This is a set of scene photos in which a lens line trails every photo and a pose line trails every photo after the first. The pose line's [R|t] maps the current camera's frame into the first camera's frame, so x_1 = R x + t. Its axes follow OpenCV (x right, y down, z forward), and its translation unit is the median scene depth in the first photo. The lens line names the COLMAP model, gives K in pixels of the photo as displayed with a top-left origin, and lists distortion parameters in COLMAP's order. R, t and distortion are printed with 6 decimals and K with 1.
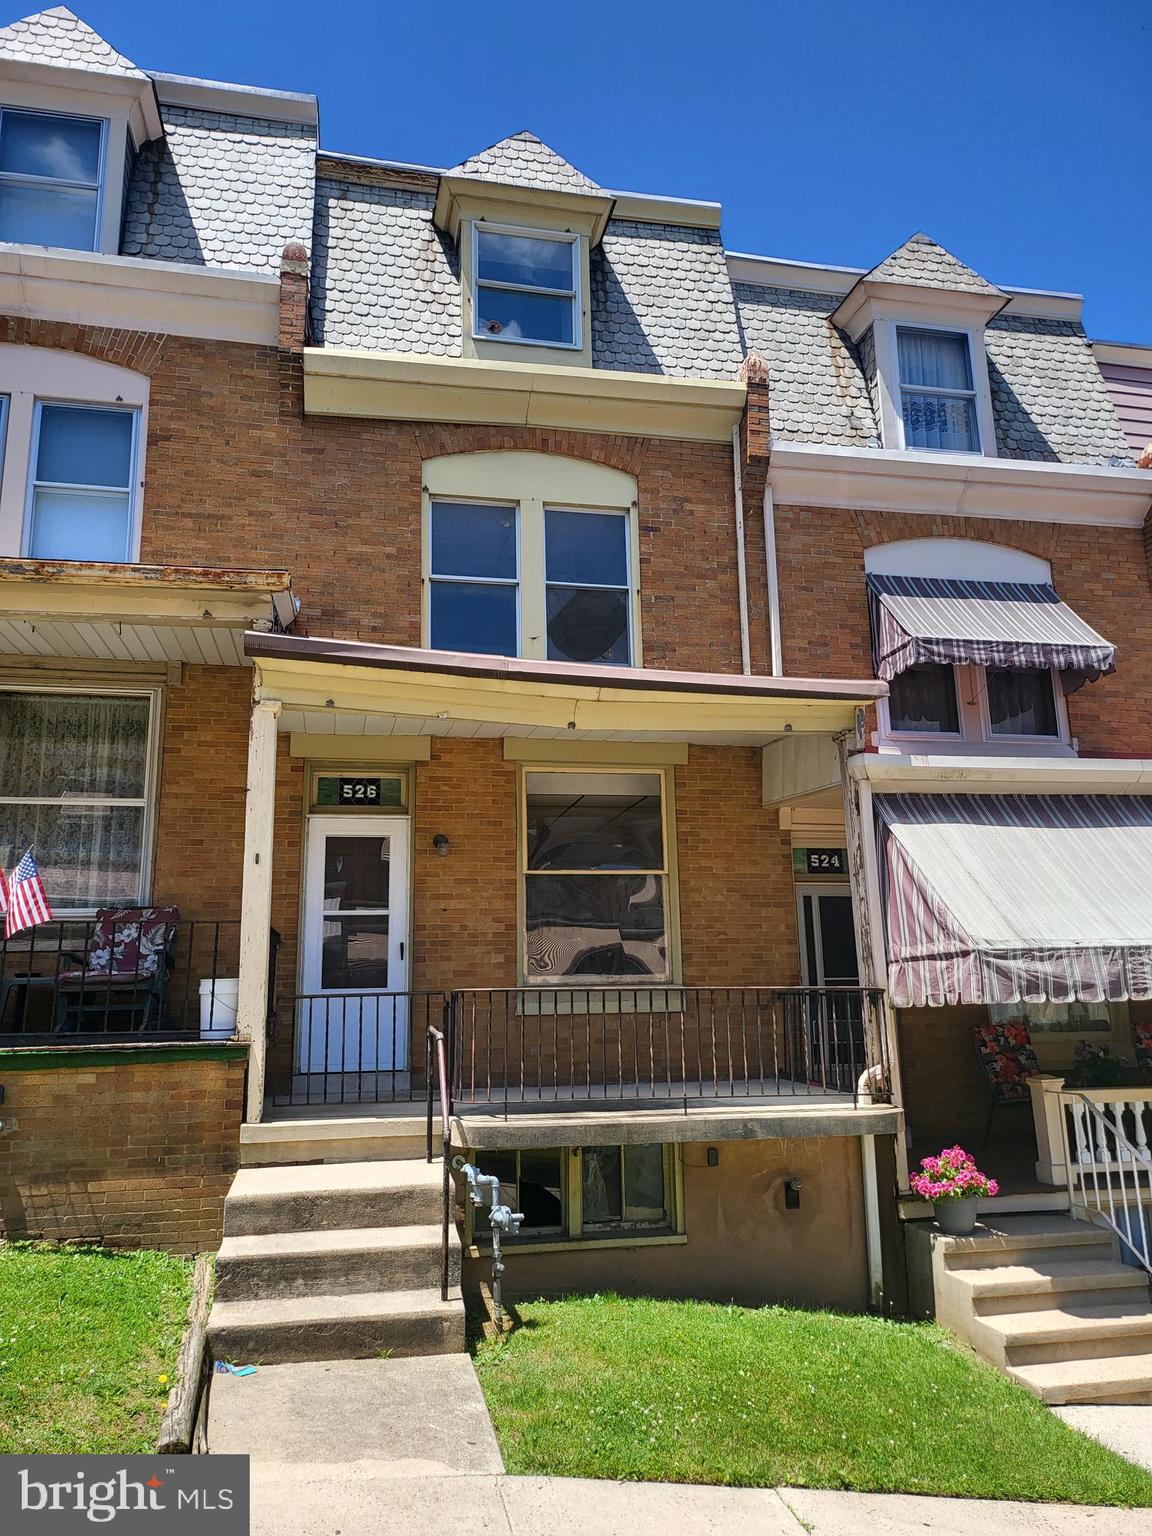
lens RADIAL K [[1090.6, 0, 568.4], [0, 1090.6, 768.7], [0, 0, 1]] dist [0.055857, -0.042685]
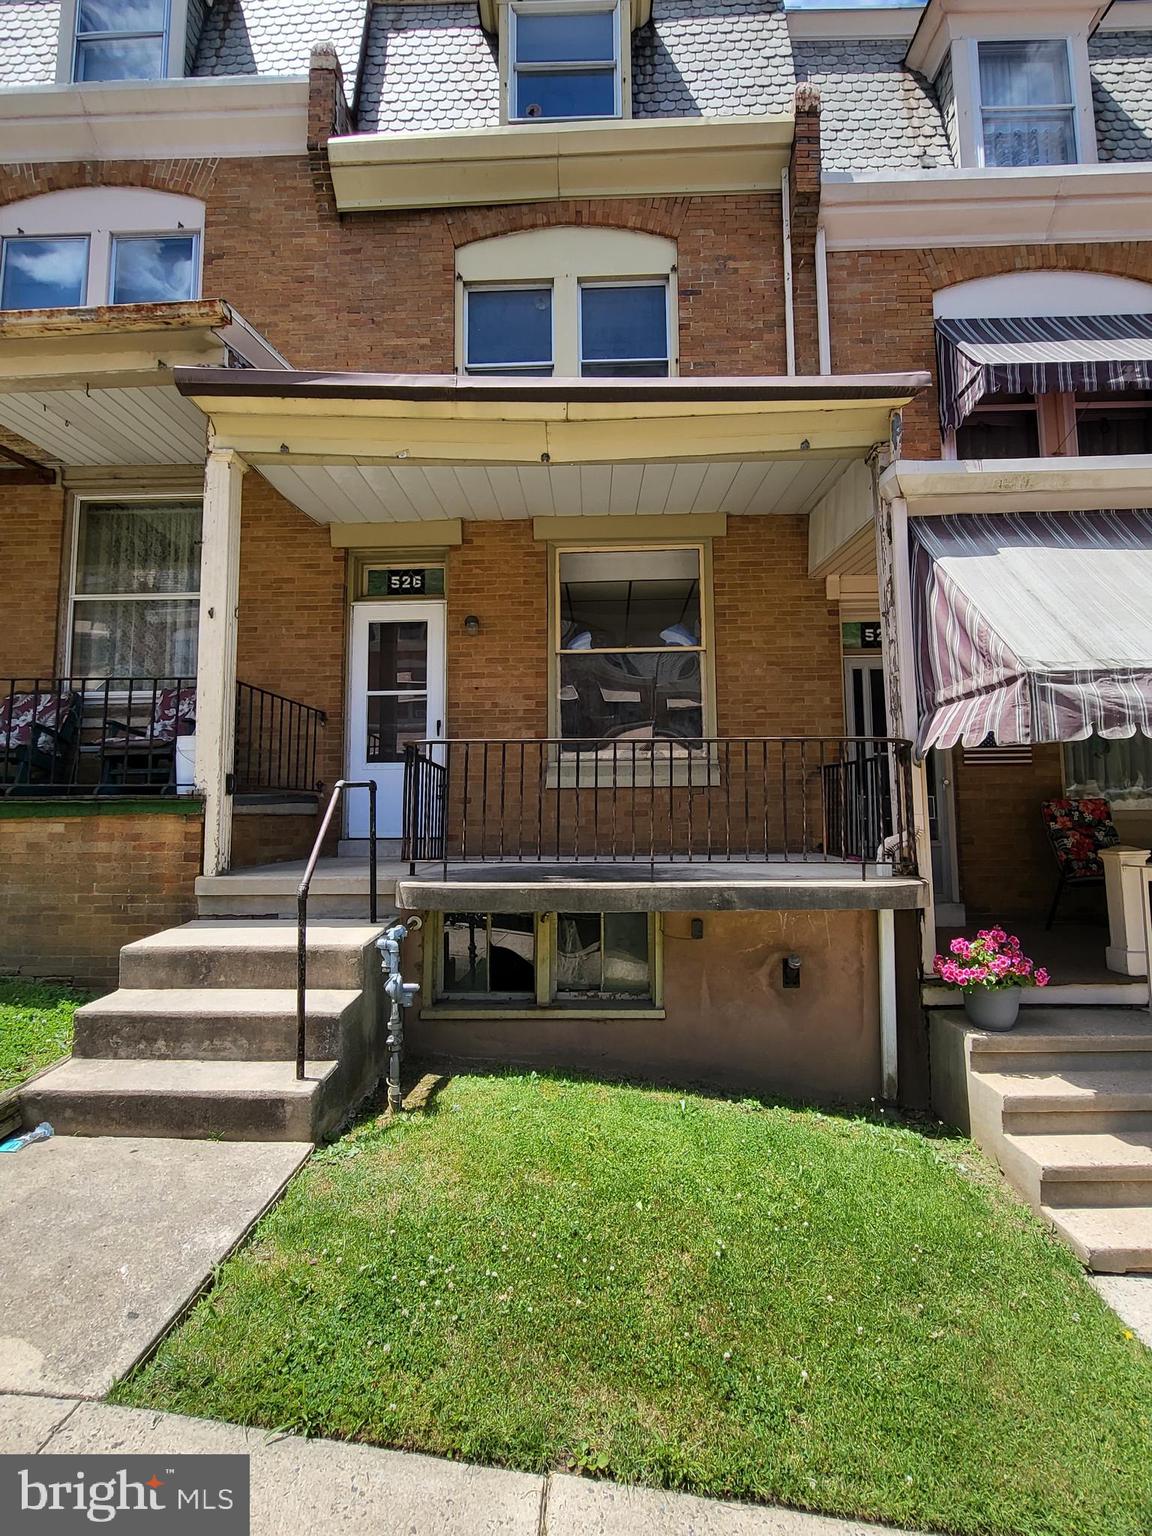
lens RADIAL K [[760.3, 0, 582.7], [0, 760.3, 752.3], [0, 0, 1]] dist [0.003480, -0.003746]
pose [[0.974025, -0.011651, -0.226142, 0.145800], [0.039576, 0.992064, 0.119344, 0.108138], [0.222957, -0.125193, 0.966756, 0.322231]]
